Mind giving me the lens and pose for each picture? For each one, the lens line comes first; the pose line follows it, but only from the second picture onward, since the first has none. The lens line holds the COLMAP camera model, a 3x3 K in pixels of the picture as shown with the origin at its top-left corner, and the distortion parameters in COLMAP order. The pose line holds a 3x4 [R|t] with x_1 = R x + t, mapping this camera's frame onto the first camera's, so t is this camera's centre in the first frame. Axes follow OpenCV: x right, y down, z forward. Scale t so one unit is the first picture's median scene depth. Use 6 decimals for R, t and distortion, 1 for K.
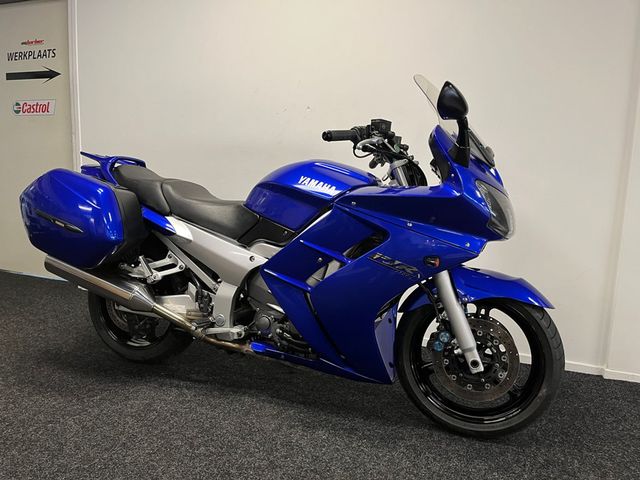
lens RADIAL K [[486.8, 0, 319.0], [0, 486.8, 244.2], [0, 0, 1]] dist [0.075529, -0.106608]
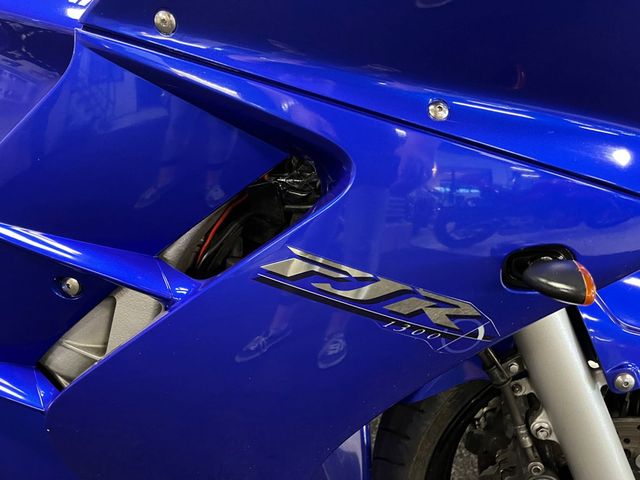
lens RADIAL K [[486.8, 0, 325.7], [0, 486.8, 237.8], [0, 0, 1]] dist [0.075529, -0.106608]
pose [[0.988670, -0.085014, 0.123709, 0.089509], [0.067298, 0.987729, 0.140933, -0.016161], [-0.134173, -0.131011, 0.982260, 0.669464]]
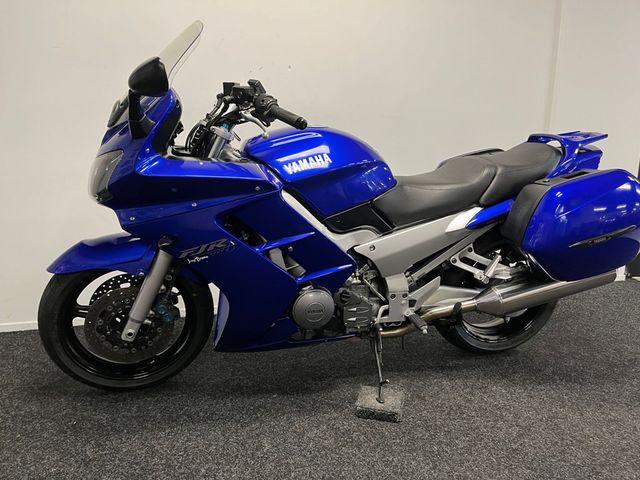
lens RADIAL K [[486.8, 0, 317.0], [0, 486.8, 241.7], [0, 0, 1]] dist [0.075529, -0.106608]
pose [[0.793708, -0.157755, 0.587487, -0.813975], [0.112356, 0.987189, 0.113290, -0.087664], [-0.597833, -0.023911, 0.801264, 0.355210]]
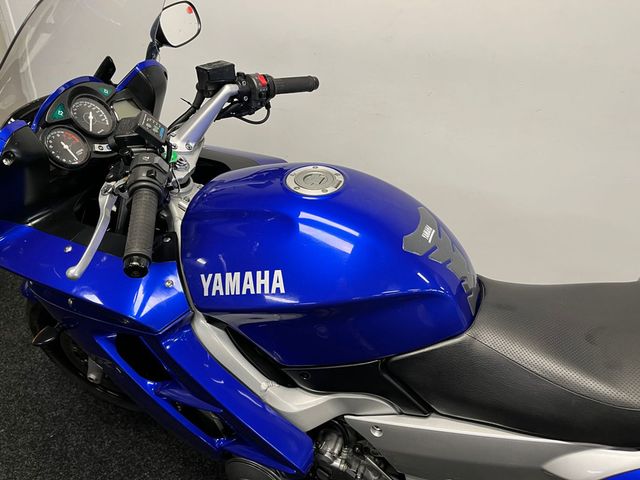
lens RADIAL K [[486.8, 0, 325.2], [0, 486.8, 242.9], [0, 0, 1]] dist [0.075529, -0.106608]
pose [[0.999187, -0.037485, 0.014840, -0.244937], [0.028501, 0.917113, 0.397606, -0.328436], [-0.028514, -0.396860, 0.917436, 0.653154]]
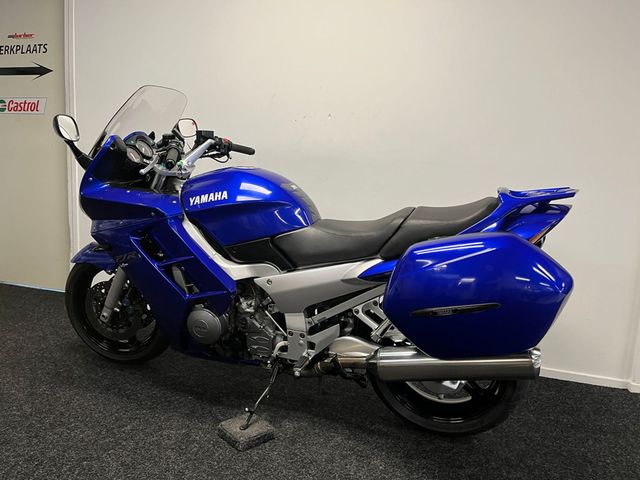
lens RADIAL K [[486.8, 0, 317.6], [0, 486.8, 243.4], [0, 0, 1]] dist [0.075529, -0.106608]
pose [[0.997195, 0.003865, 0.074753, -0.169434], [-0.004021, 0.999990, 0.001932, -0.039558], [-0.074744, -0.002227, 0.997200, 0.052433]]
